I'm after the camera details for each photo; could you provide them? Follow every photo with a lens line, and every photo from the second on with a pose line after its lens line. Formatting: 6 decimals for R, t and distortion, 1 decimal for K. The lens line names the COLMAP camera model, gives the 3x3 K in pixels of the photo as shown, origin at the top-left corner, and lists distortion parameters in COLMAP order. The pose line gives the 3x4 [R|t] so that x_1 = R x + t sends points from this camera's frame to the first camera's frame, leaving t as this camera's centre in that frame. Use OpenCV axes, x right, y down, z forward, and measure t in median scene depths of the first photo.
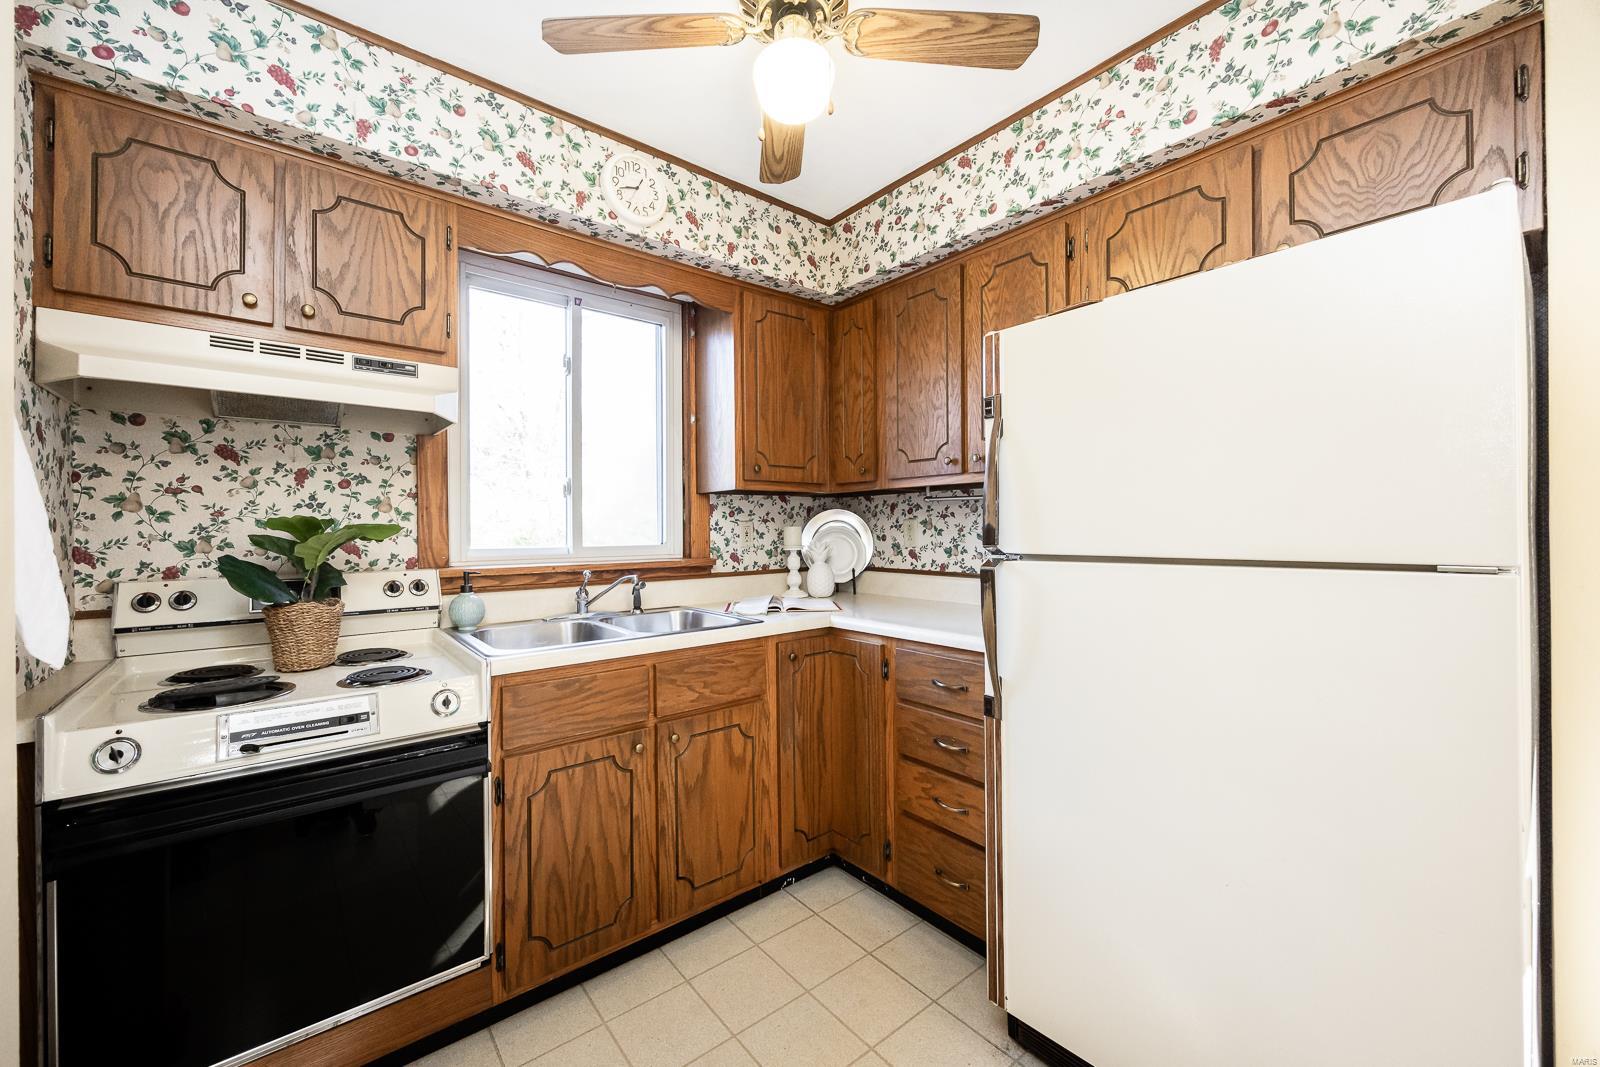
lens RADIAL K [[621.5, 0, 800.0], [0, 621.5, 533.5], [0, 0, 1]] dist [-0.001930, -0.000180]
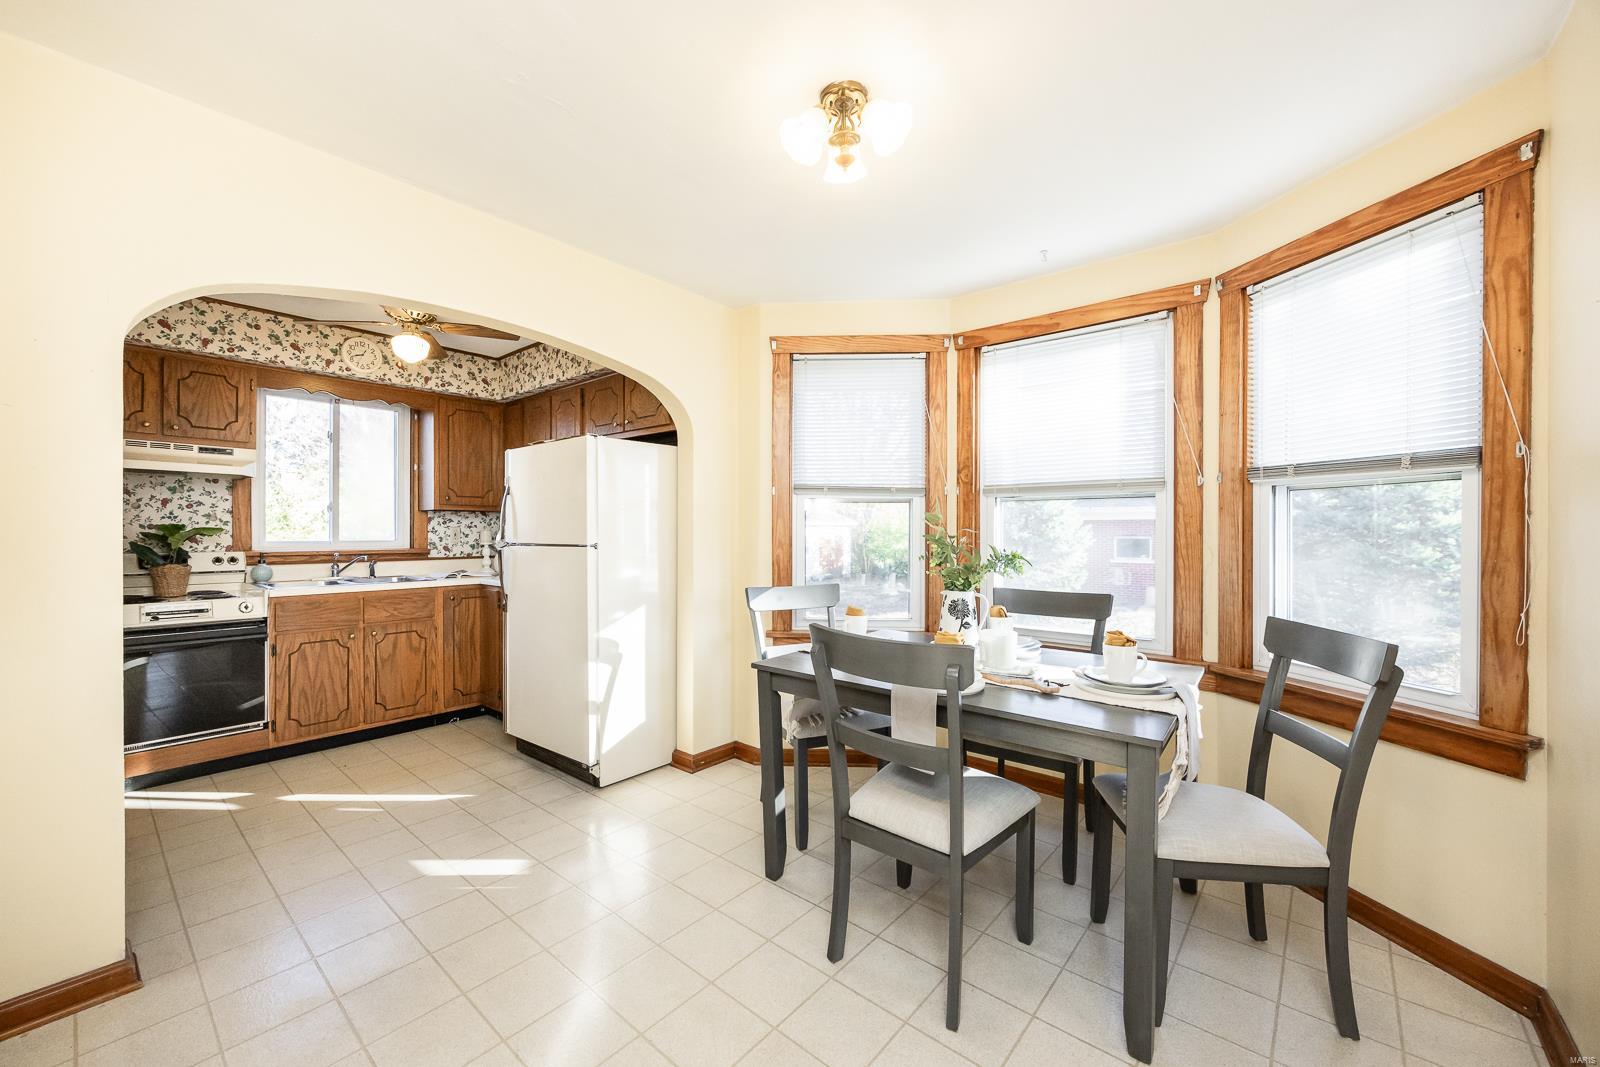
lens RADIAL K [[632.1, 0, 790.6], [0, 632.1, 537.6], [0, 0, 1]] dist [-0.002620, -0.000341]
pose [[0.985162, 0.008341, 0.171427, 0.761625], [-0.008403, 0.999965, -0.000359, 0.002439], [-0.171424, -0.001086, 0.985197, -1.236044]]
